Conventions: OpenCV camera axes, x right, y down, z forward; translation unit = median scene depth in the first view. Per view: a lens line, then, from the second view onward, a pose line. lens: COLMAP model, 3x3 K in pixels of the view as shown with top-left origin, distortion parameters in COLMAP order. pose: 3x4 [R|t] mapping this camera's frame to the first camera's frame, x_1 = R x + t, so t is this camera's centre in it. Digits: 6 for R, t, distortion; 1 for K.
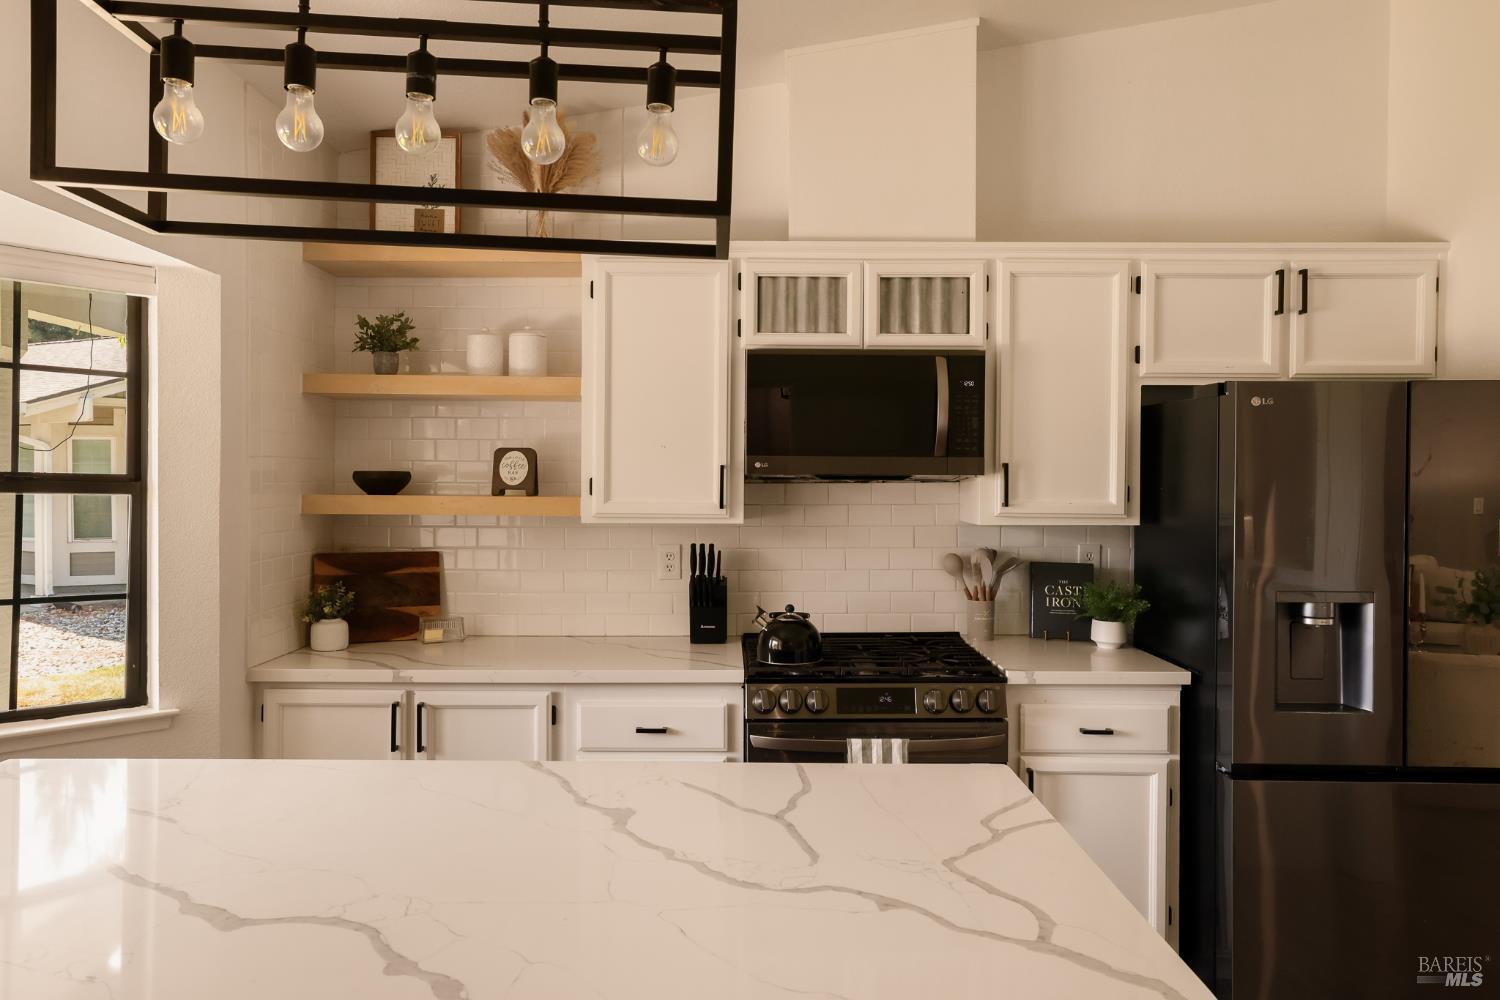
lens RADIAL K [[1033.1, 0, 725.5], [0, 1033.1, 497.7], [0, 0, 1]] dist [-0.001019, 0.041275]
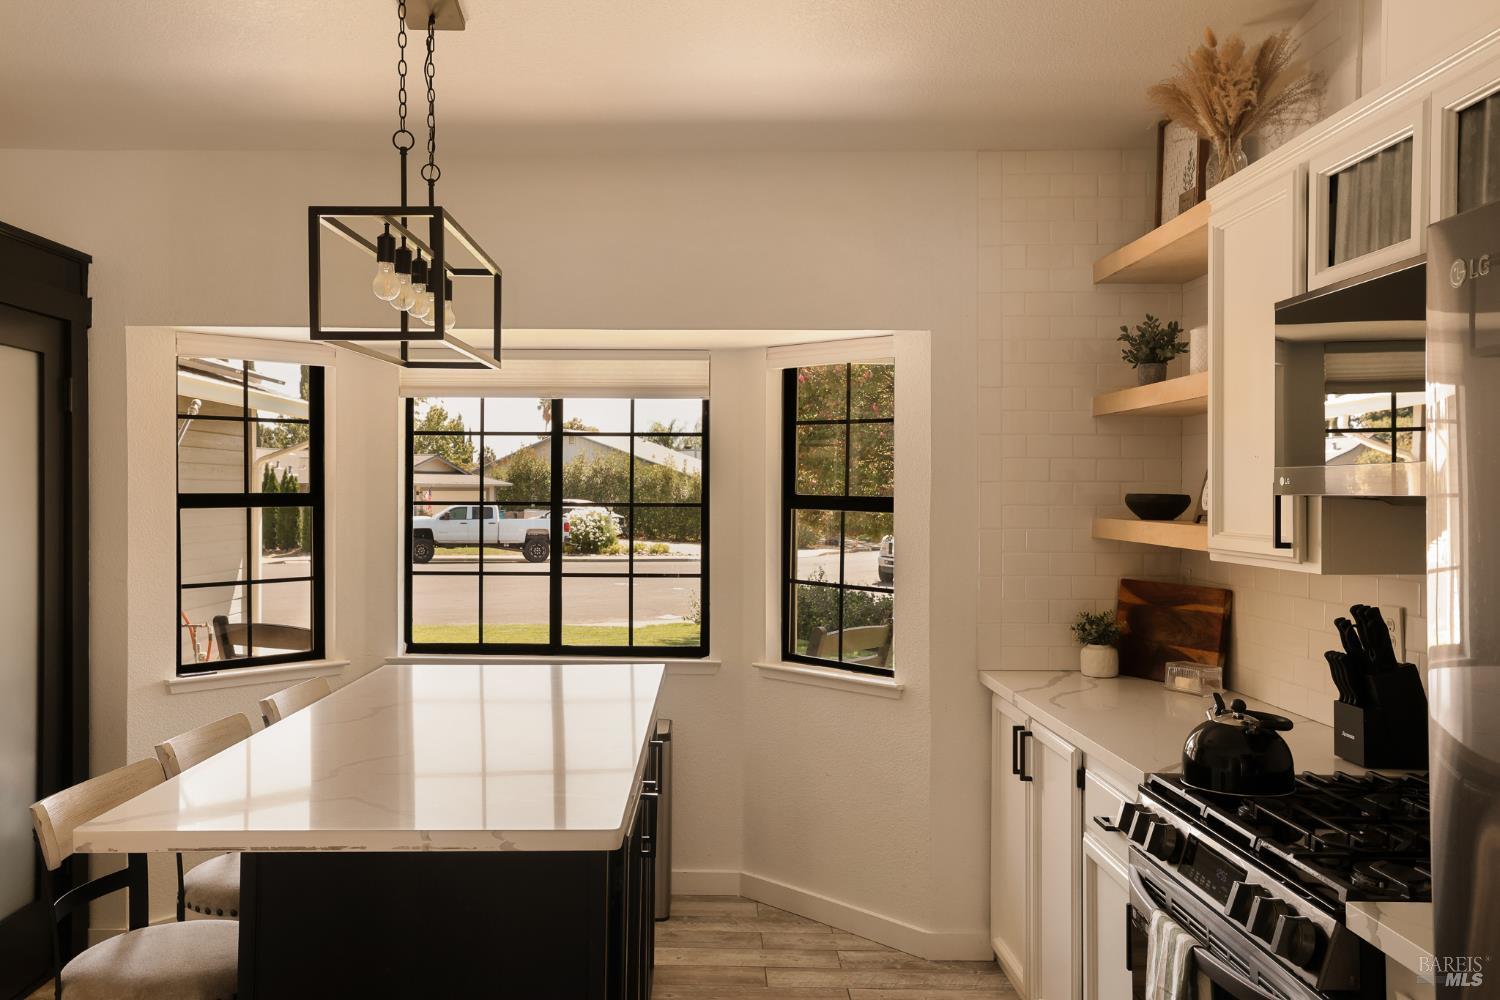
lens RADIAL K [[1185.6, 0, 693.1], [0, 1185.6, 502.9], [0, 0, 1]] dist [0.046681, 0.003053]
pose [[-0.003860, 0.002971, -0.999988, 0.765613], [-0.024746, 0.999689, 0.003065, -0.011118], [0.999686, 0.024757, -0.003785, 0.632644]]
